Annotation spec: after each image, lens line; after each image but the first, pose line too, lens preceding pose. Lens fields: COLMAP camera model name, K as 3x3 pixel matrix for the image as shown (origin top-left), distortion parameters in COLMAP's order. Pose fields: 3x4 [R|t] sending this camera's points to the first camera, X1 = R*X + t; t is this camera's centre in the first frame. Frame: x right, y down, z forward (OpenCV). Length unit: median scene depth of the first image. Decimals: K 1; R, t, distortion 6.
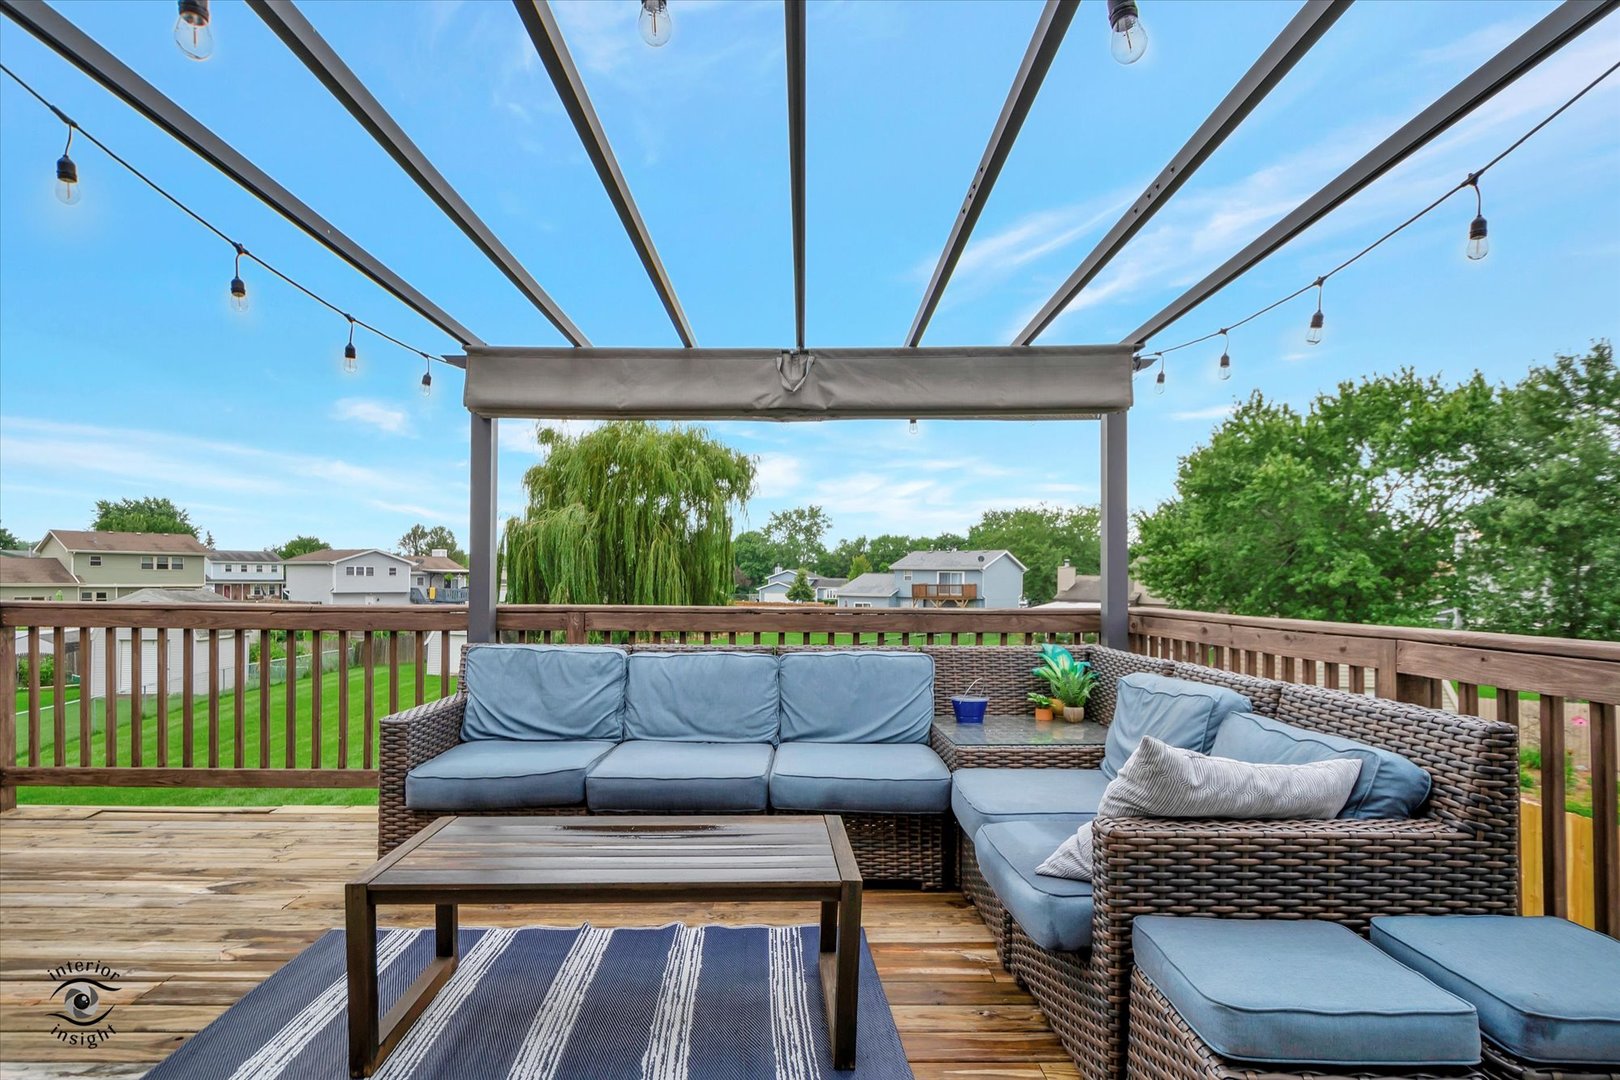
lens RADIAL K [[866.2, 0, 810.2], [0, 866.2, 604.7], [0, 0, 1]] dist [0.012937, -0.001761]
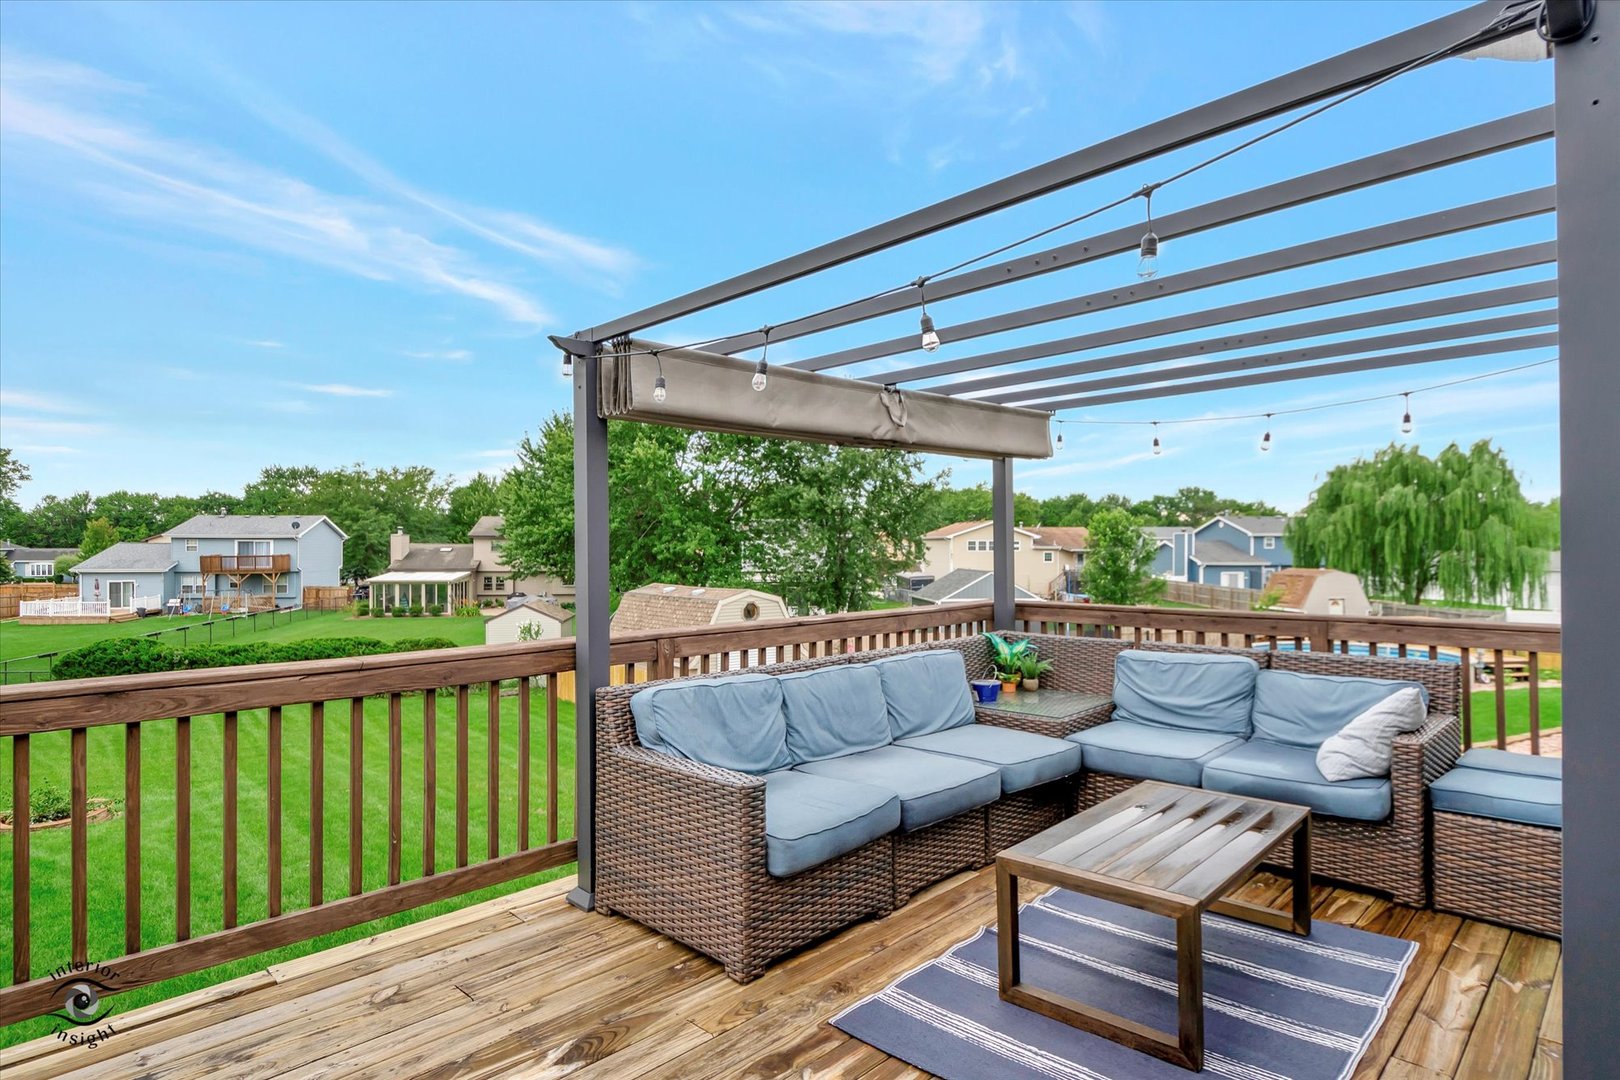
lens RADIAL K [[878.4, 0, 806.1], [0, 878.4, 549.7], [0, 0, 1]] dist [0.005702, -0.016194]
pose [[0.715840, -0.013097, 0.698141, -0.046745], [0.028767, 0.999528, -0.010745, -0.004041], [-0.697671, 0.027775, 0.715879, 0.014252]]
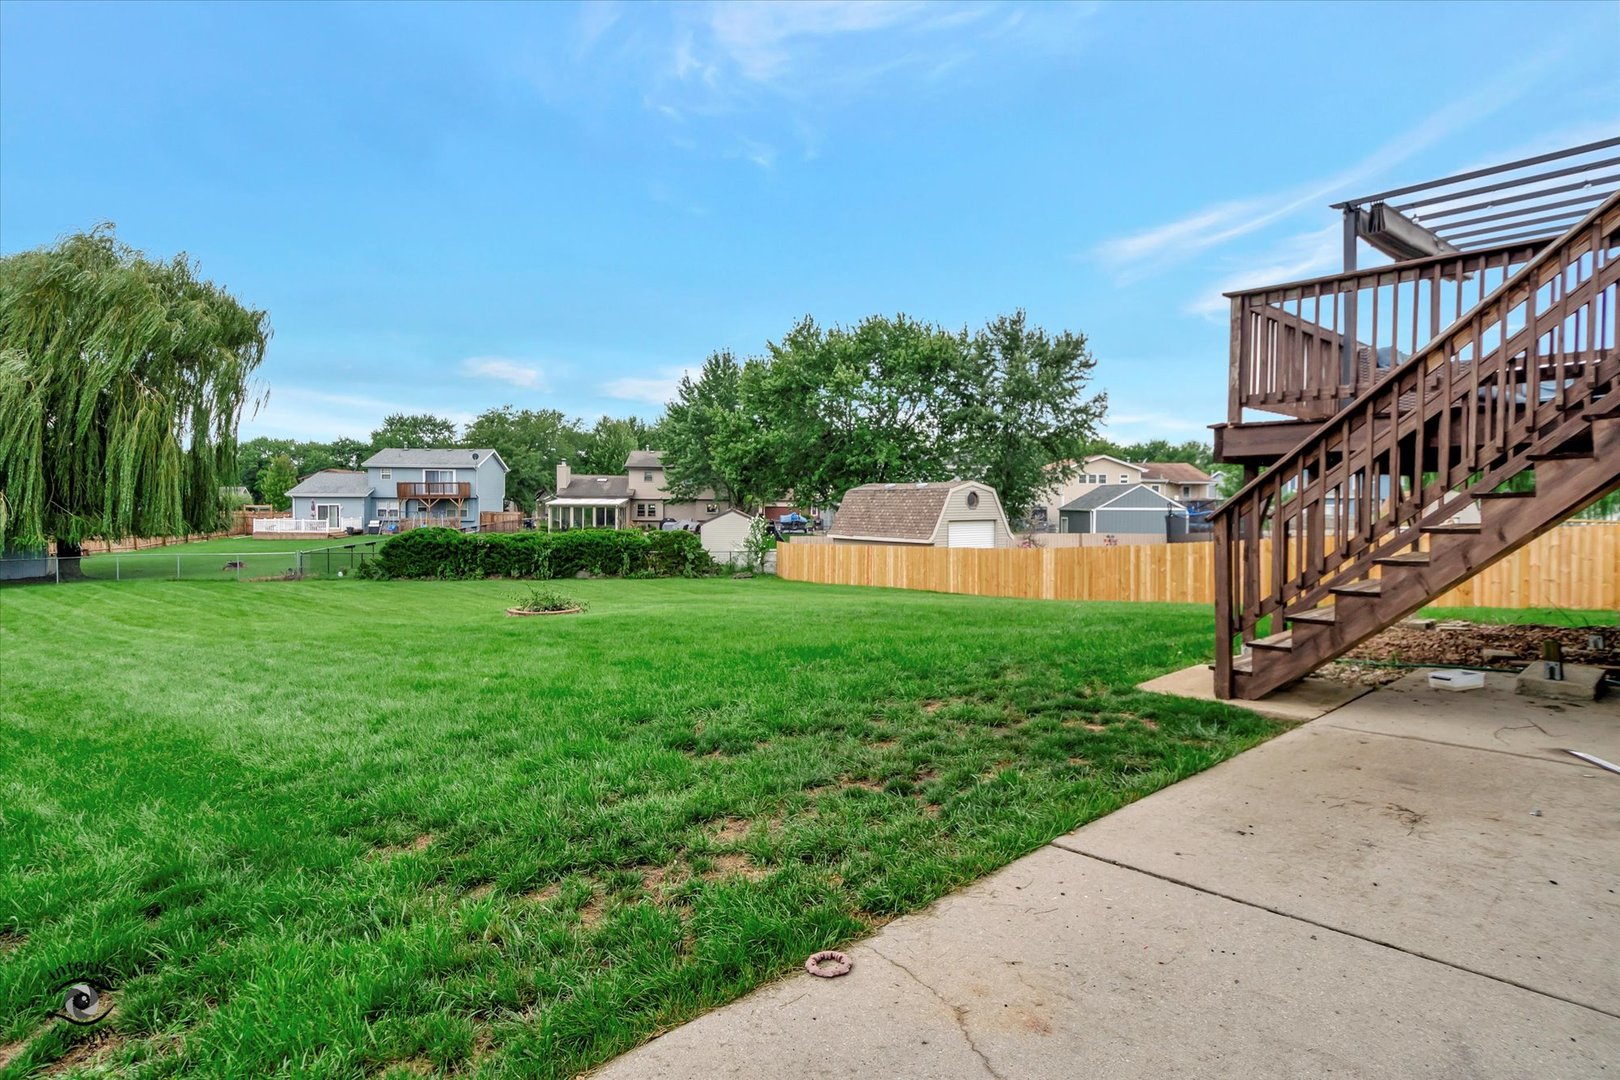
lens RADIAL K [[877.0, 0, 805.0], [0, 877.0, 515.1], [0, 0, 1]] dist [0.017757, -0.021292]
pose [[0.755732, -0.016346, 0.654677, -0.155489], [0.025126, 0.999676, -0.004044, 0.023995], [-0.654399, 0.019505, 0.755898, 0.015727]]
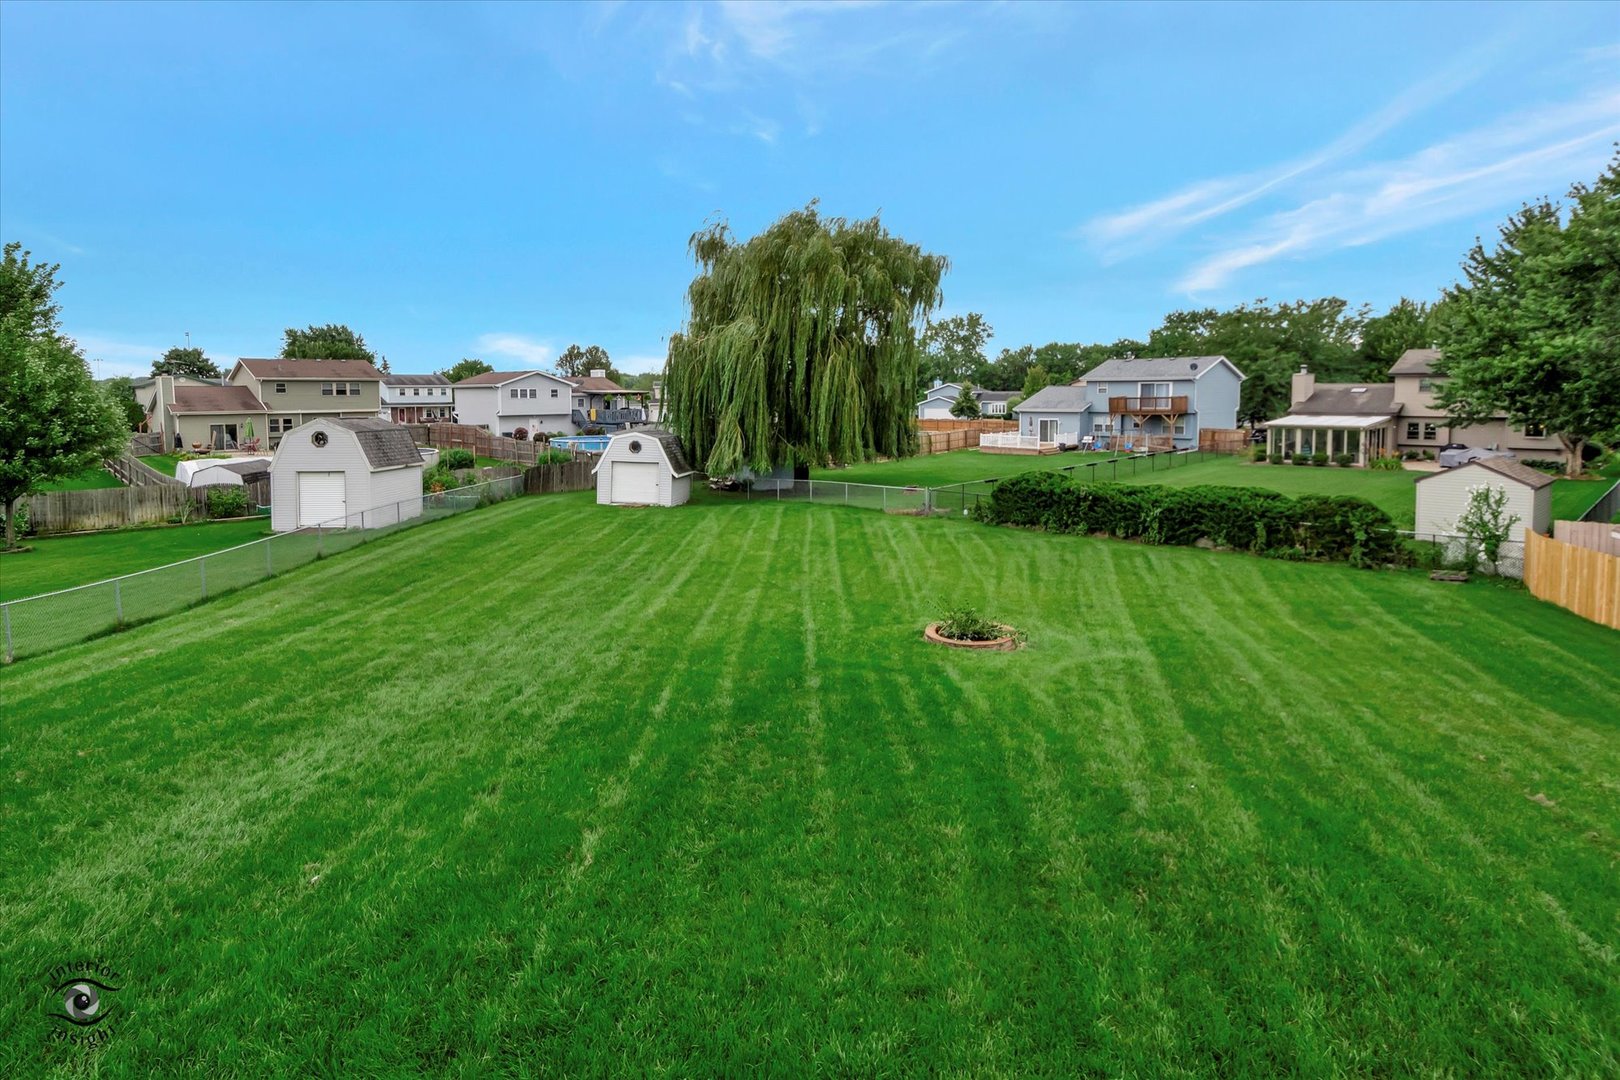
lens RADIAL K [[881.6, 0, 813.4], [0, 881.6, 449.0], [0, 0, 1]] dist [0.041631, -0.033428]
pose [[0.987357, -0.007278, -0.158348, -0.034615], [0.012677, 0.999371, 0.033114, -0.004706], [0.158007, -0.034703, 0.986828, 0.058283]]
